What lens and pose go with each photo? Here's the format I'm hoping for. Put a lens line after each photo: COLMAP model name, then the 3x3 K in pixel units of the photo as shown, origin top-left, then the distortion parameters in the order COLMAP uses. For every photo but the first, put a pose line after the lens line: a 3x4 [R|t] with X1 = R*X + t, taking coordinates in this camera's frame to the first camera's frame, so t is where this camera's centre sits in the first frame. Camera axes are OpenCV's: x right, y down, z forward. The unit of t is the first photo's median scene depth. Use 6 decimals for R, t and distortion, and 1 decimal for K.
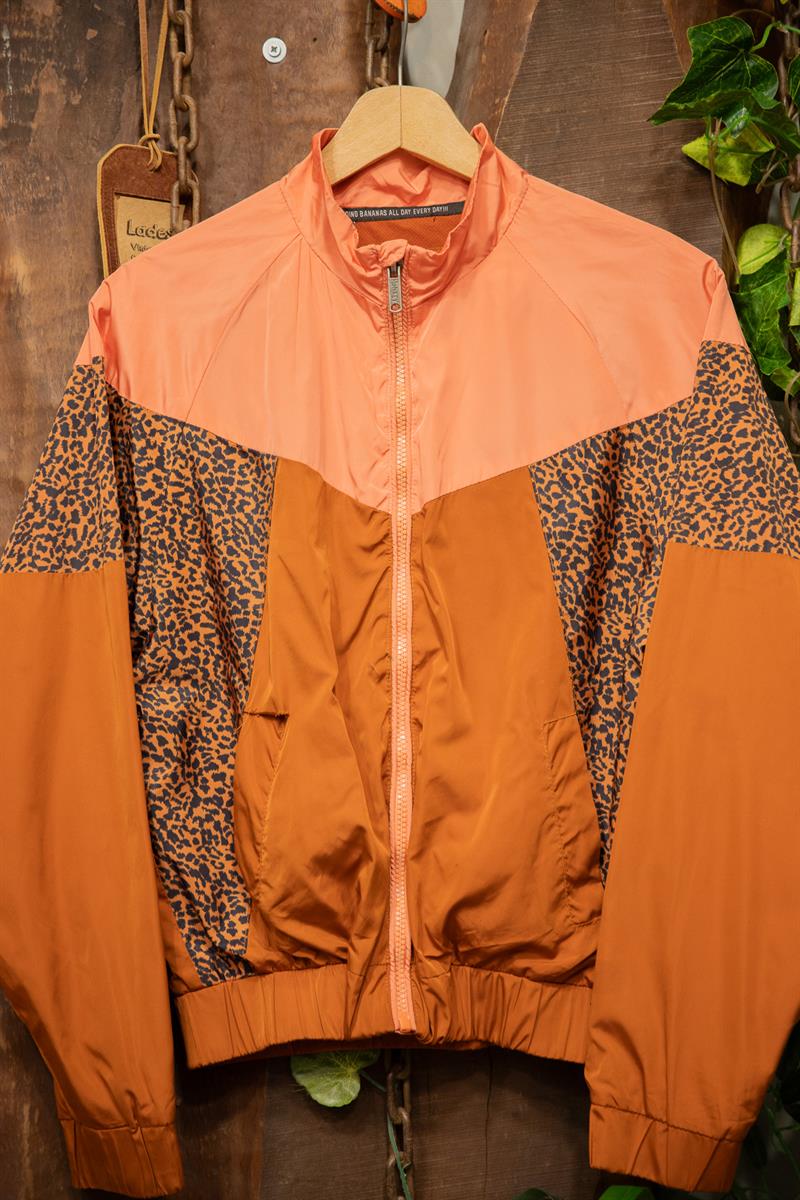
lens RADIAL K [[2214.9, 0, 400.6], [0, 2214.9, 603.5], [0, 0, 1]] dist [0.152278, 0.000000]
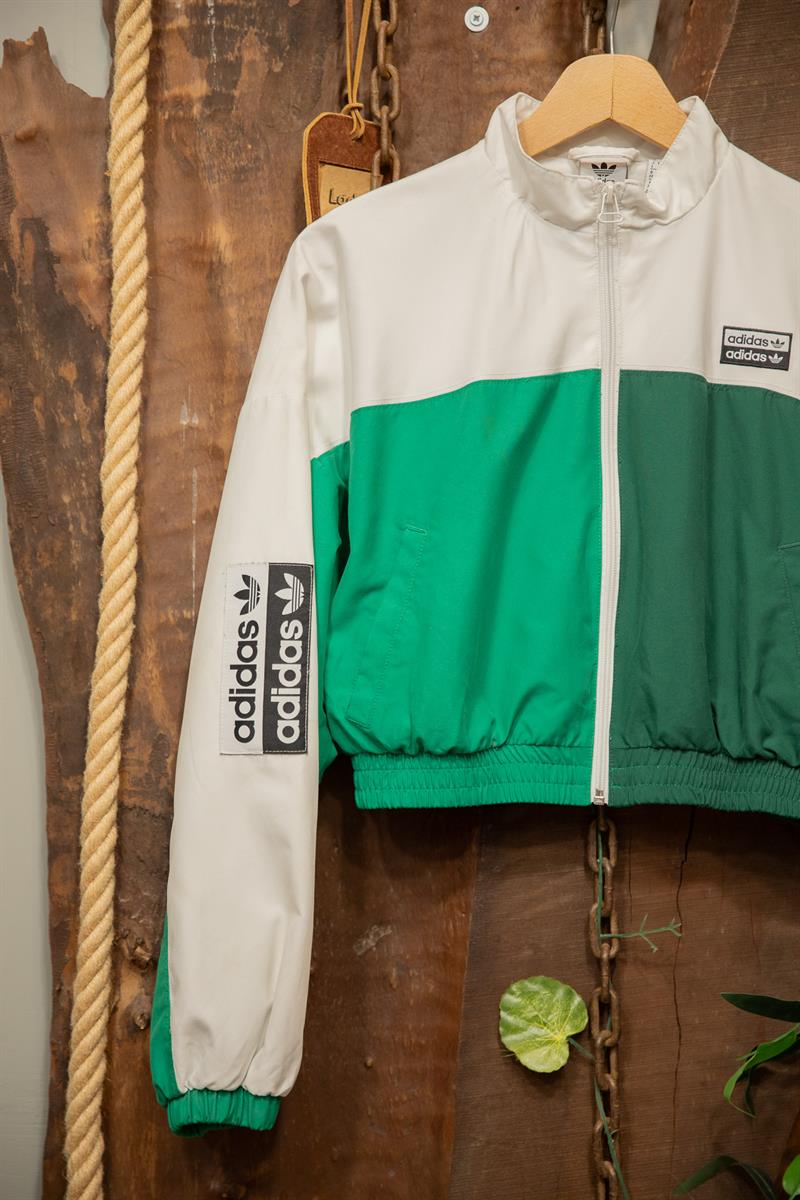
lens RADIAL K [[2214.9, 0, 397.7], [0, 2214.9, 607.9], [0, 0, 1]] dist [0.152278, 0.000000]
pose [[0.999796, 0.017009, -0.010861, -0.078605], [-0.016666, 0.999382, 0.030956, -0.015403], [0.011380, -0.030769, 0.999462, -0.007648]]
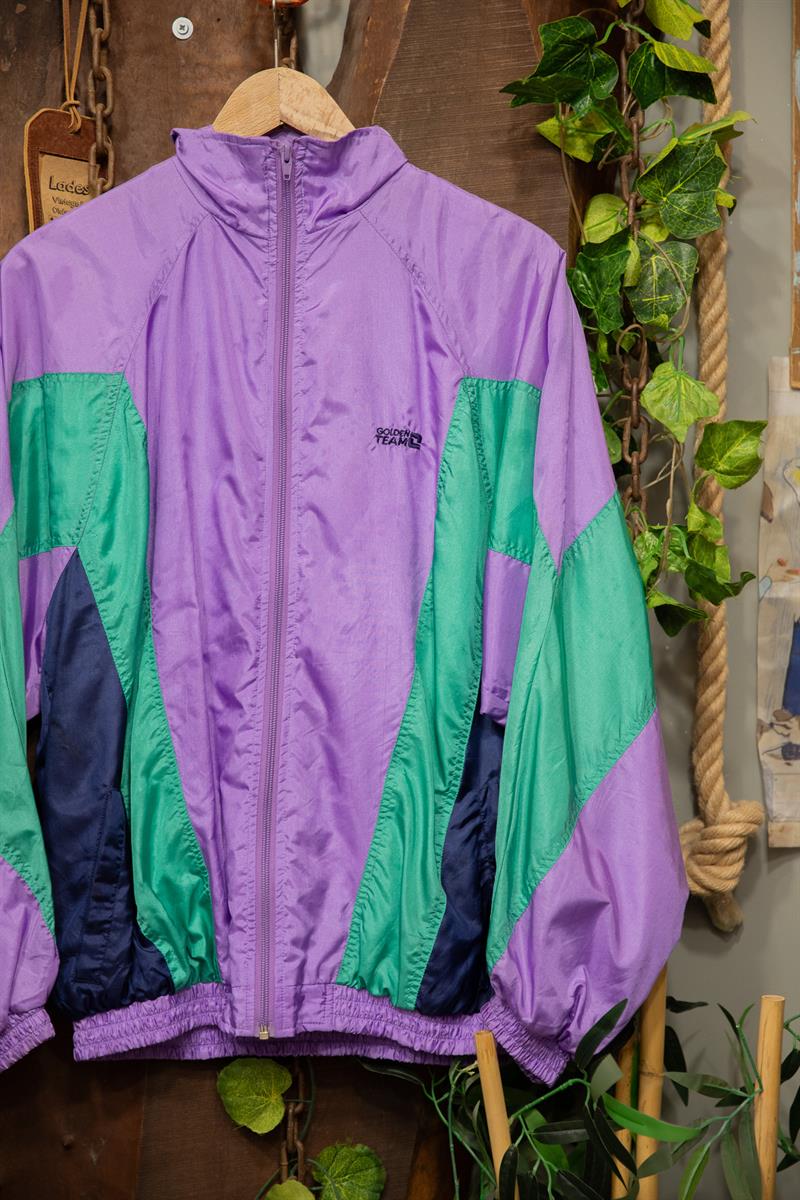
lens RADIAL K [[2214.9, 0, 413.6], [0, 2214.9, 607.8], [0, 0, 1]] dist [0.152278, 0.000000]
pose [[0.999477, 0.019803, 0.025581, 0.038529], [-0.020873, 0.998888, 0.042263, -0.004383], [-0.024716, -0.042775, 0.998779, -0.155218]]
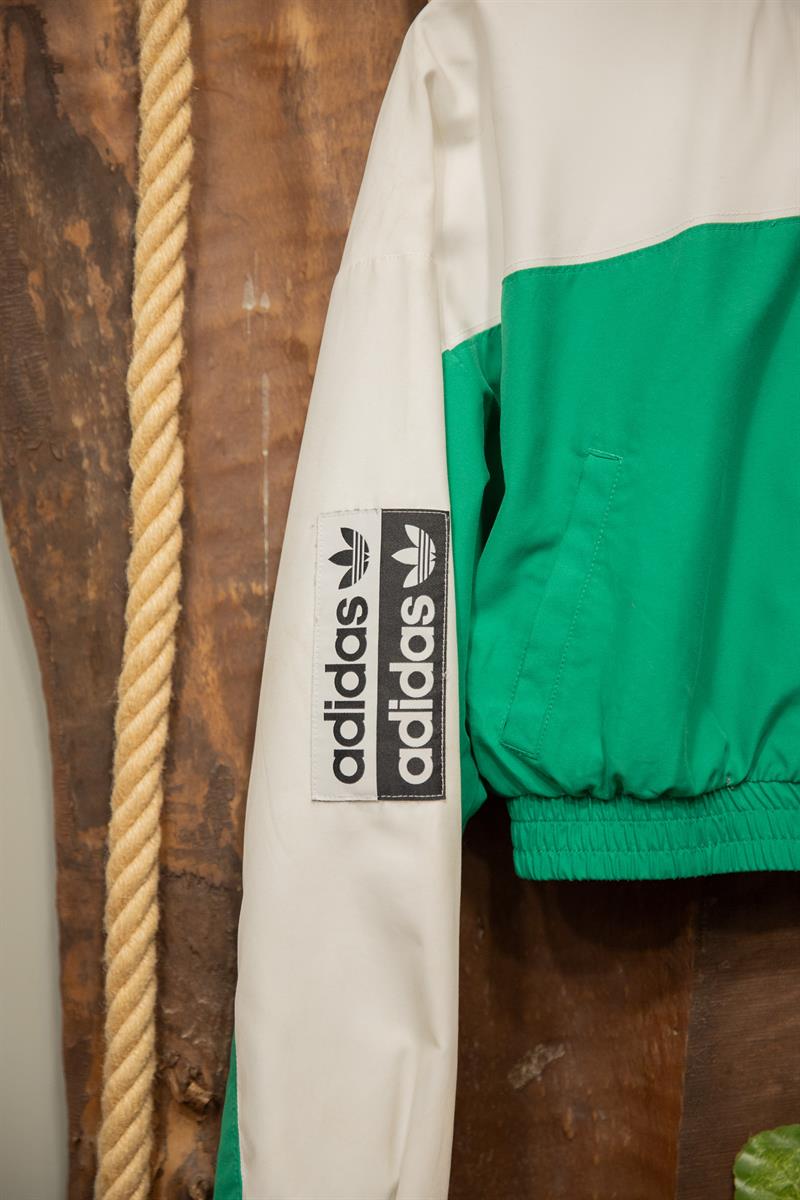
lens RADIAL K [[2214.9, 0, 392.4], [0, 2214.9, 610.0], [0, 0, 1]] dist [0.152278, 0.000000]
pose [[0.999386, 0.005300, -0.034627, -0.119757], [-0.003730, 0.998968, 0.045257, -0.004243], [0.034831, -0.045100, 0.998375, 0.316673]]
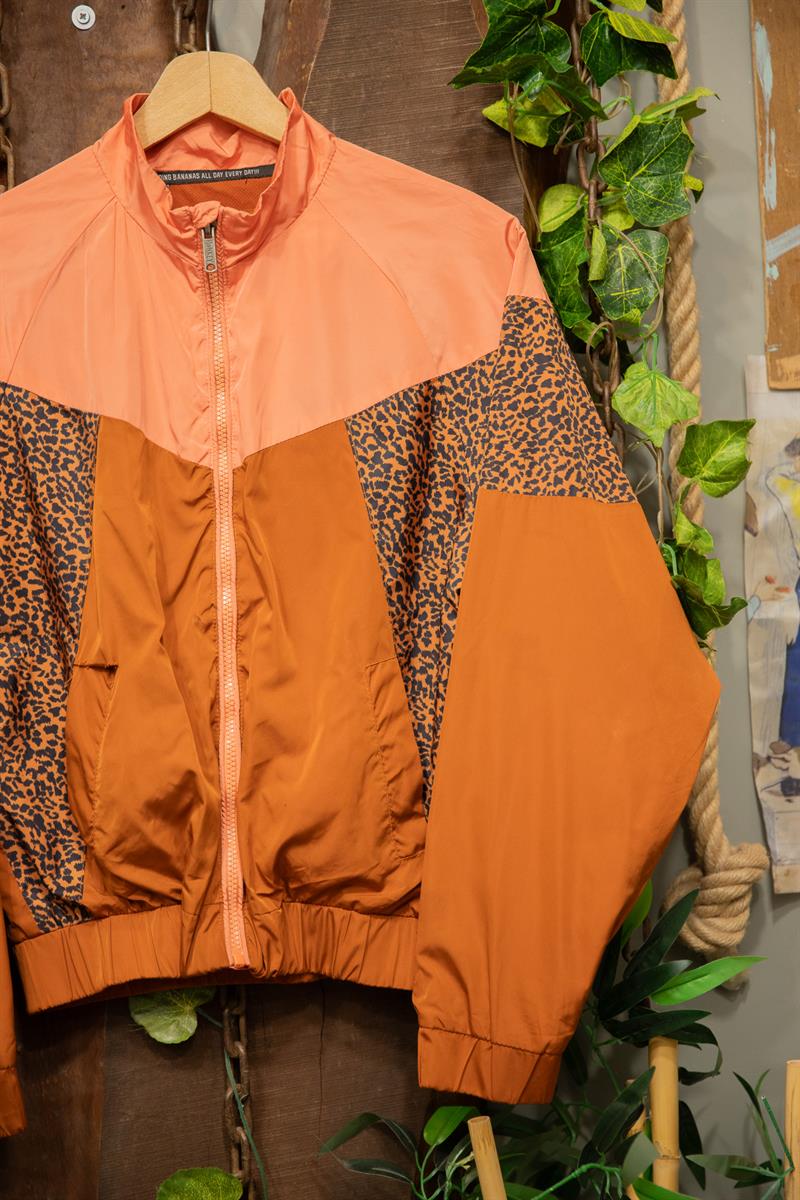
lens RADIAL K [[2214.9, 0, 406.1], [0, 2214.9, 603.3], [0, 0, 1]] dist [0.152278, 0.000000]
pose [[0.996626, -0.027925, 0.077177, 0.003868], [0.027215, 0.999577, 0.010242, 0.013584], [-0.077430, -0.008107, 0.996965, -0.035198]]
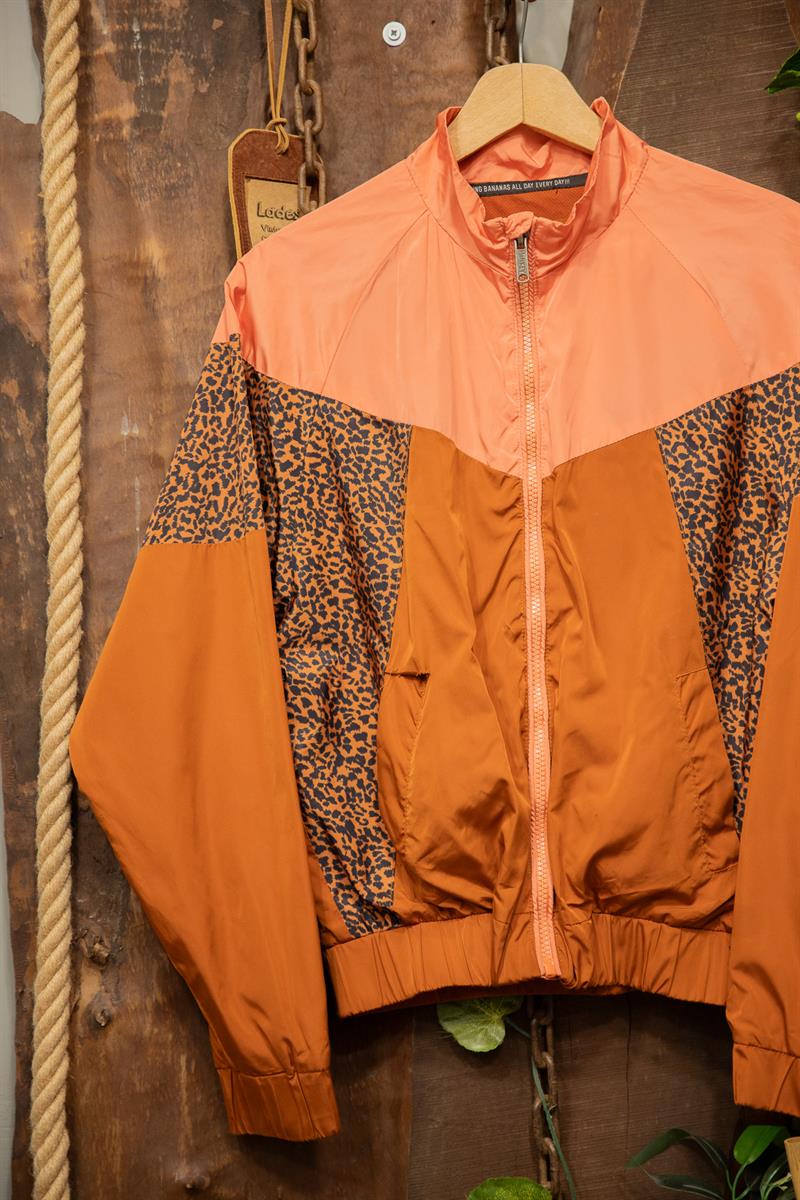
lens RADIAL K [[2214.9, 0, 398.1], [0, 2214.9, 605.1], [0, 0, 1]] dist [0.152278, 0.000000]
pose [[0.999548, -0.022858, -0.019534, -0.041728], [0.022862, 0.999739, -0.000066, 0.016785], [0.019530, -0.000381, 0.999809, -0.033105]]
